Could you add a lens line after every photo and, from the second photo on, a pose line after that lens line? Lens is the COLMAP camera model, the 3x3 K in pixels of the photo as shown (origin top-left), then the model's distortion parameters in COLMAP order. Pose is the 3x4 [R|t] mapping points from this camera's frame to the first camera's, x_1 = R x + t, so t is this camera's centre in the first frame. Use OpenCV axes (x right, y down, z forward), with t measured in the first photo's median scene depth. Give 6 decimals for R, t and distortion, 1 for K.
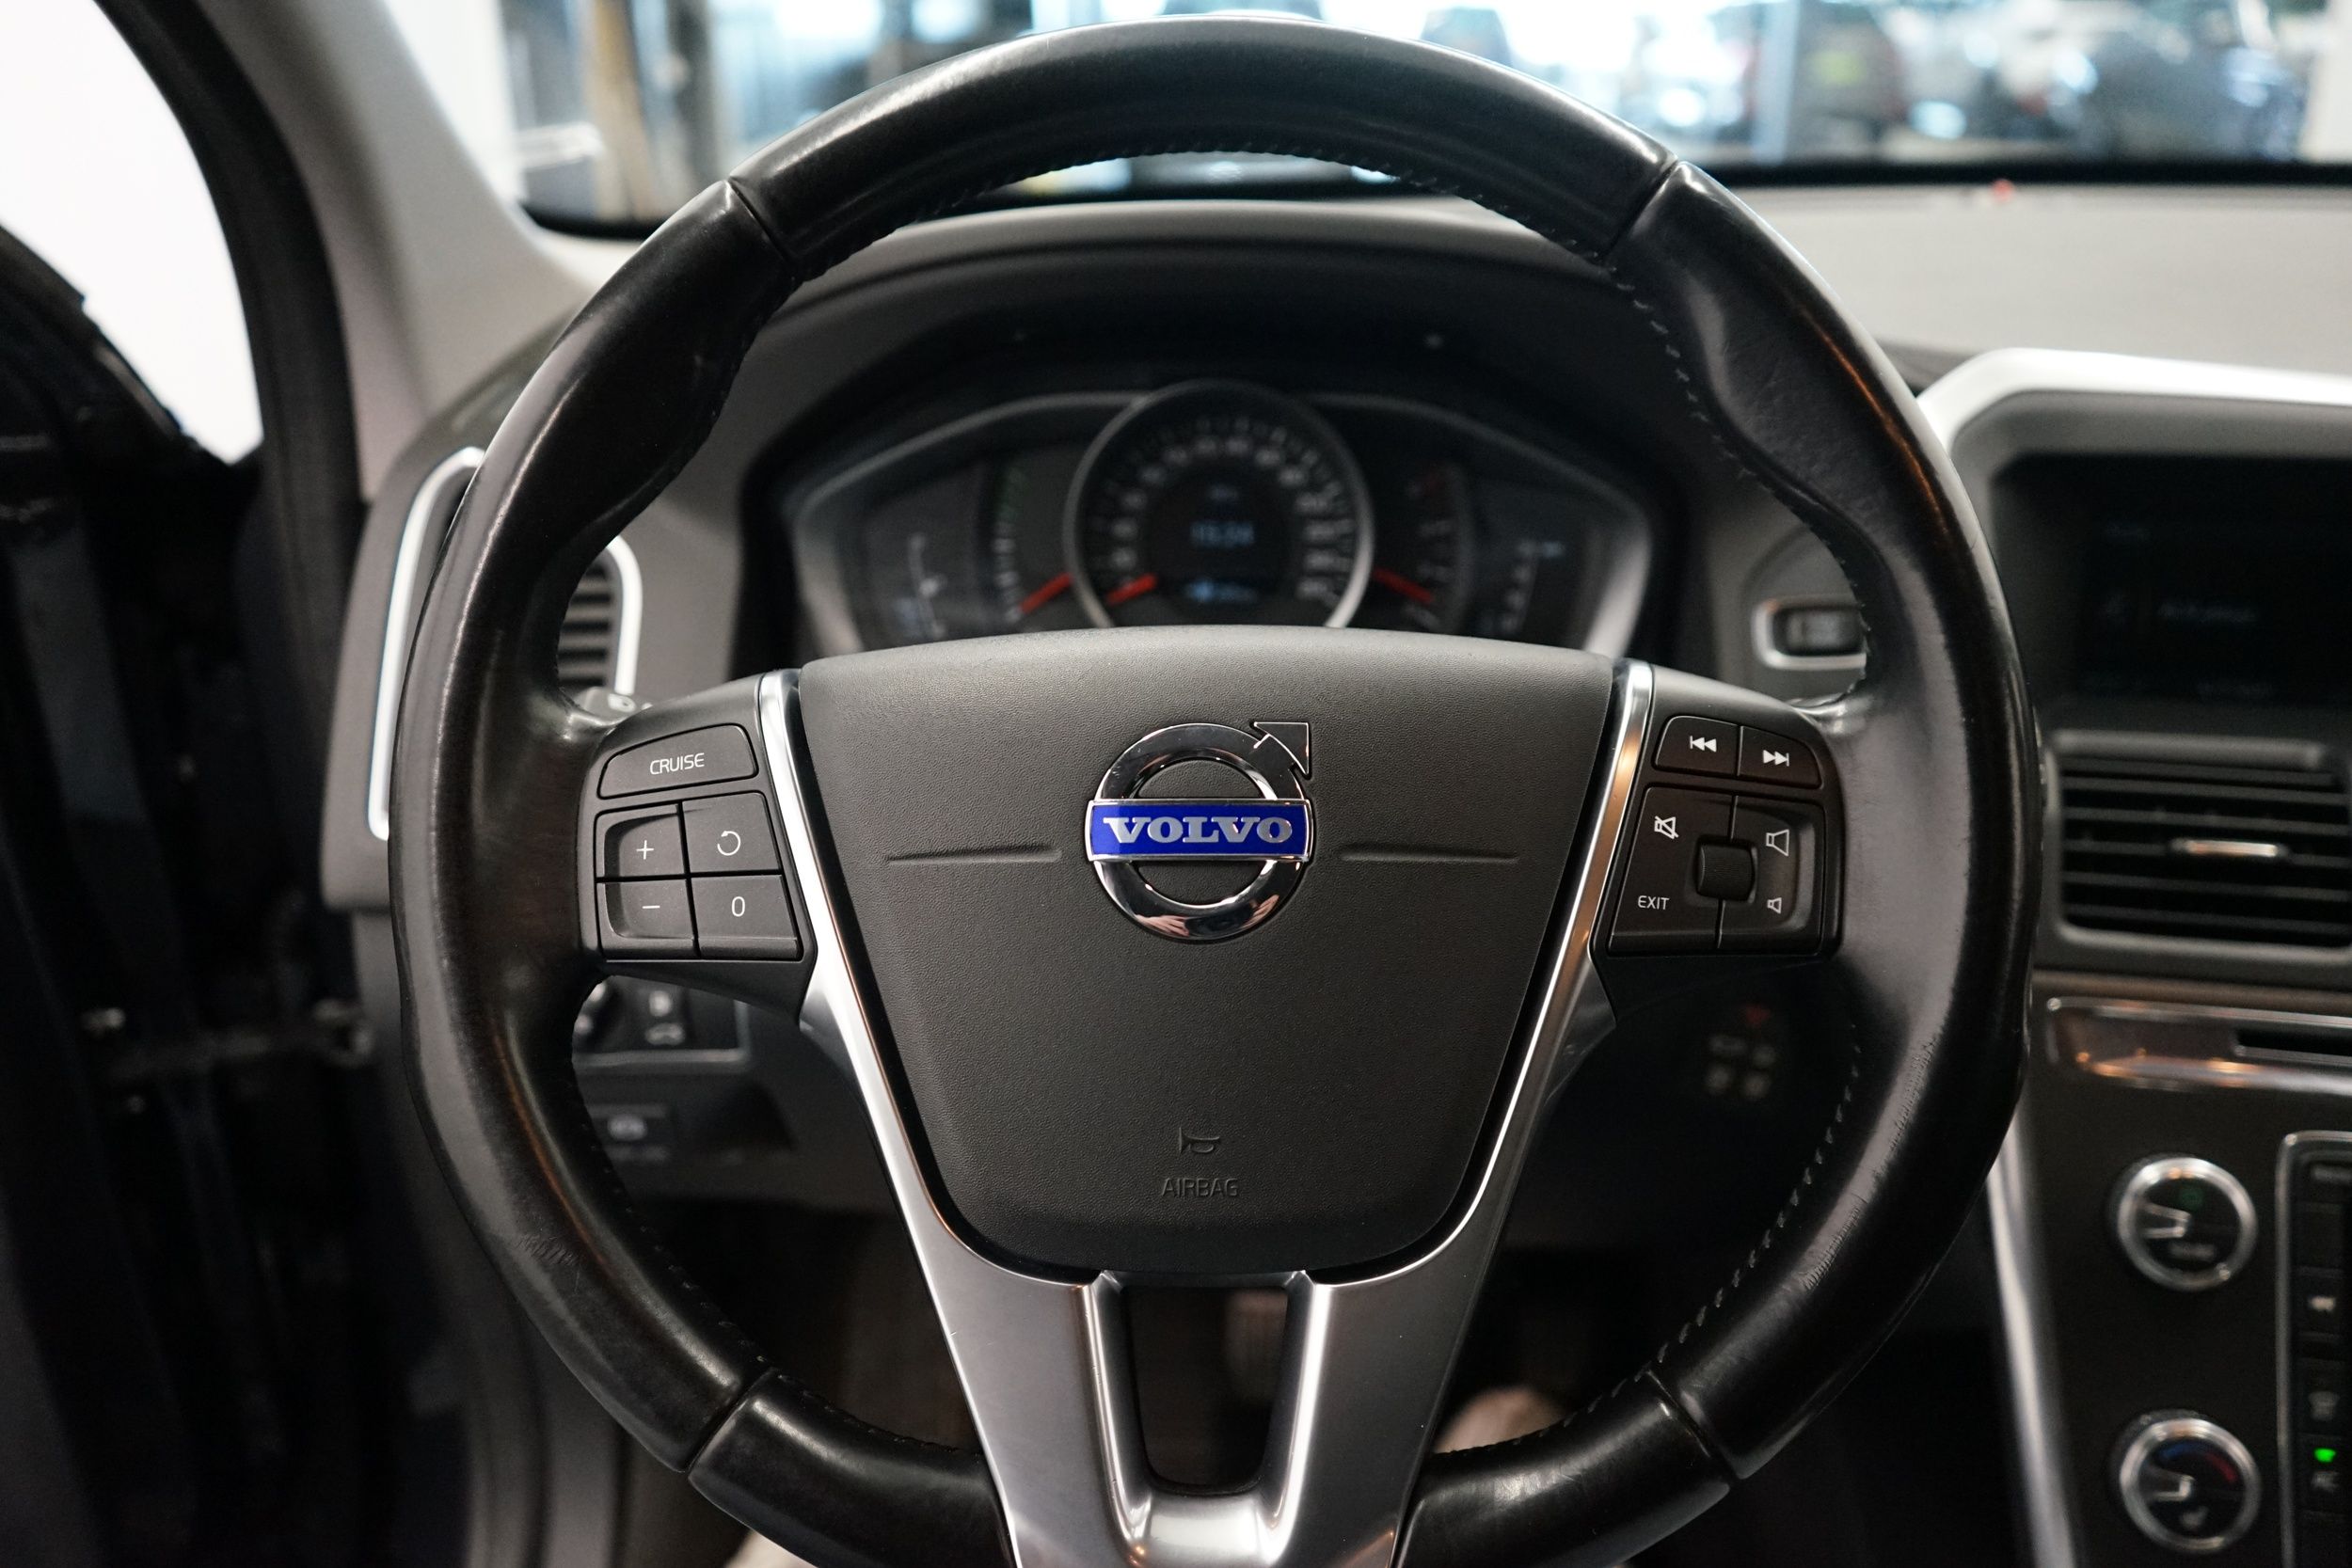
lens RADIAL K [[1950.0, 0, 1176.0], [0, 1950.0, 784.0], [0, 0, 1]] dist [0.008587, 0.011626]
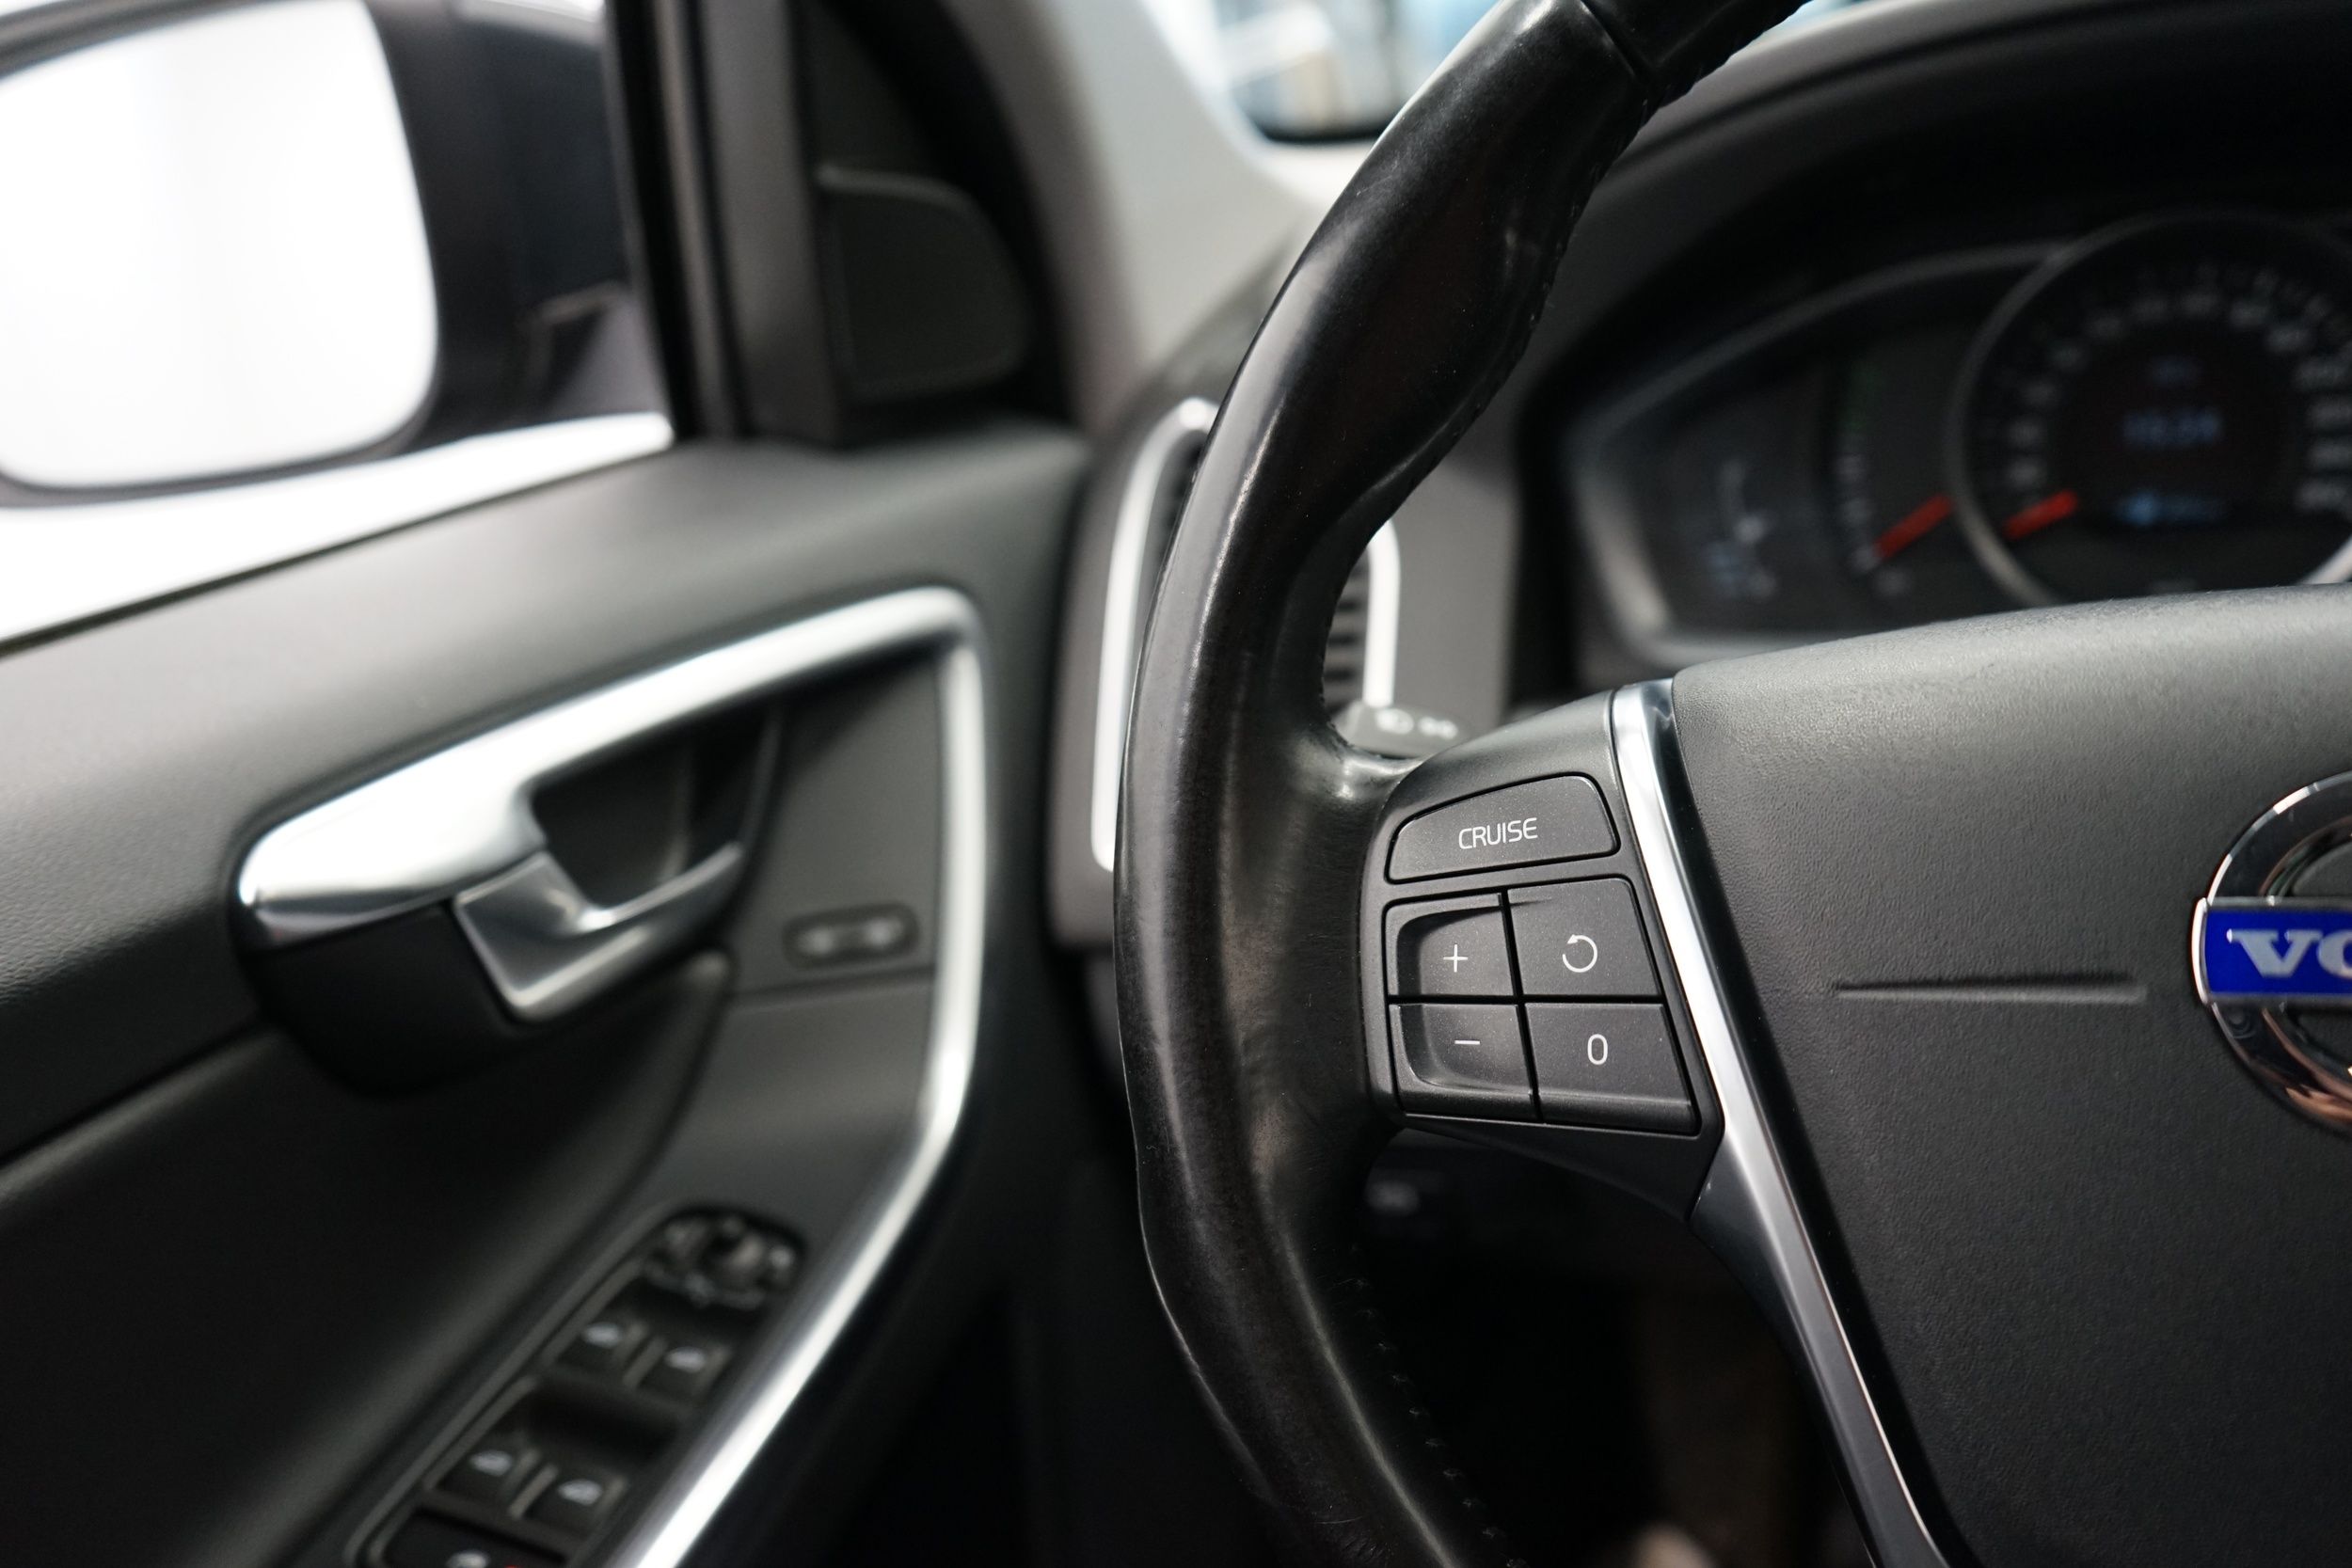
lens RADIAL K [[1950.0, 0, 1176.0], [0, 1950.0, 784.0], [0, 0, 1]] dist [0.008587, 0.011626]
pose [[0.936626, -0.019915, -0.349764, -0.121459], [0.032887, 0.998972, 0.031186, -0.053351], [0.348783, -0.040712, 0.936319, 0.318355]]
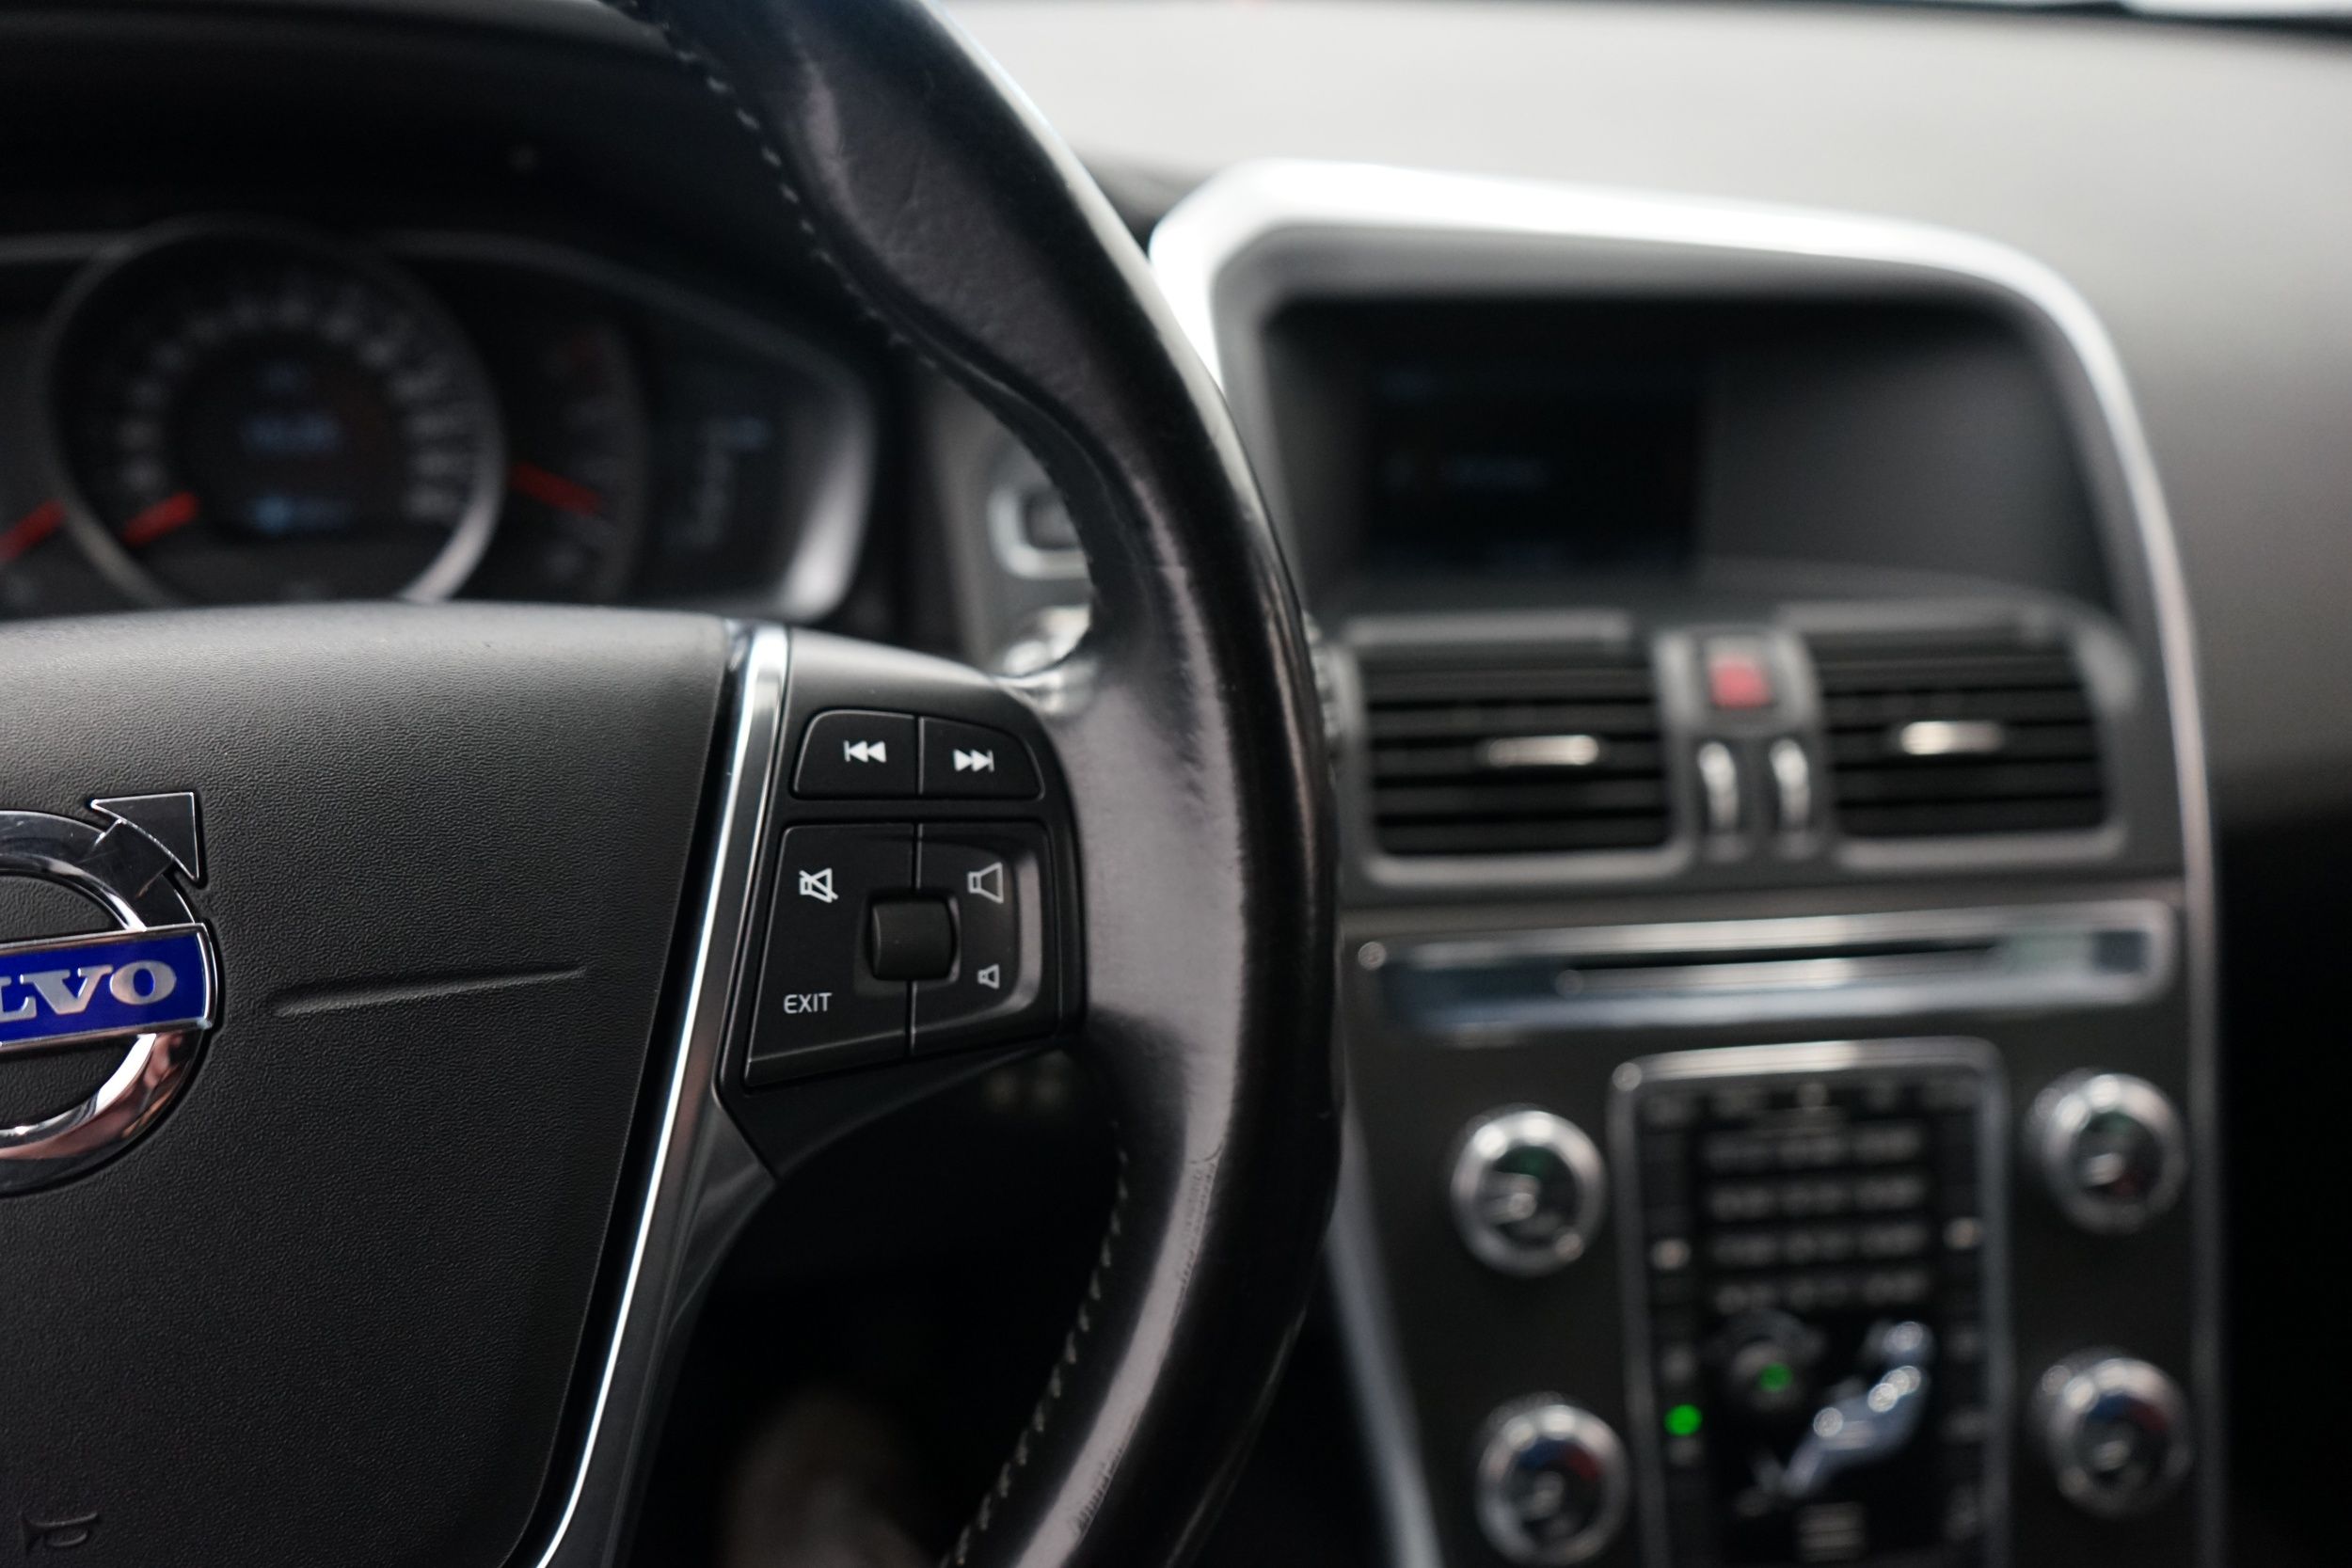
lens RADIAL K [[1950.0, 0, 1176.0], [0, 1950.0, 784.0], [0, 0, 1]] dist [0.008587, 0.011626]
pose [[0.943896, -0.107076, 0.312403, 0.159692], [0.083494, 0.992619, 0.087952, -0.059369], [-0.319515, -0.056934, 0.945869, 0.329756]]
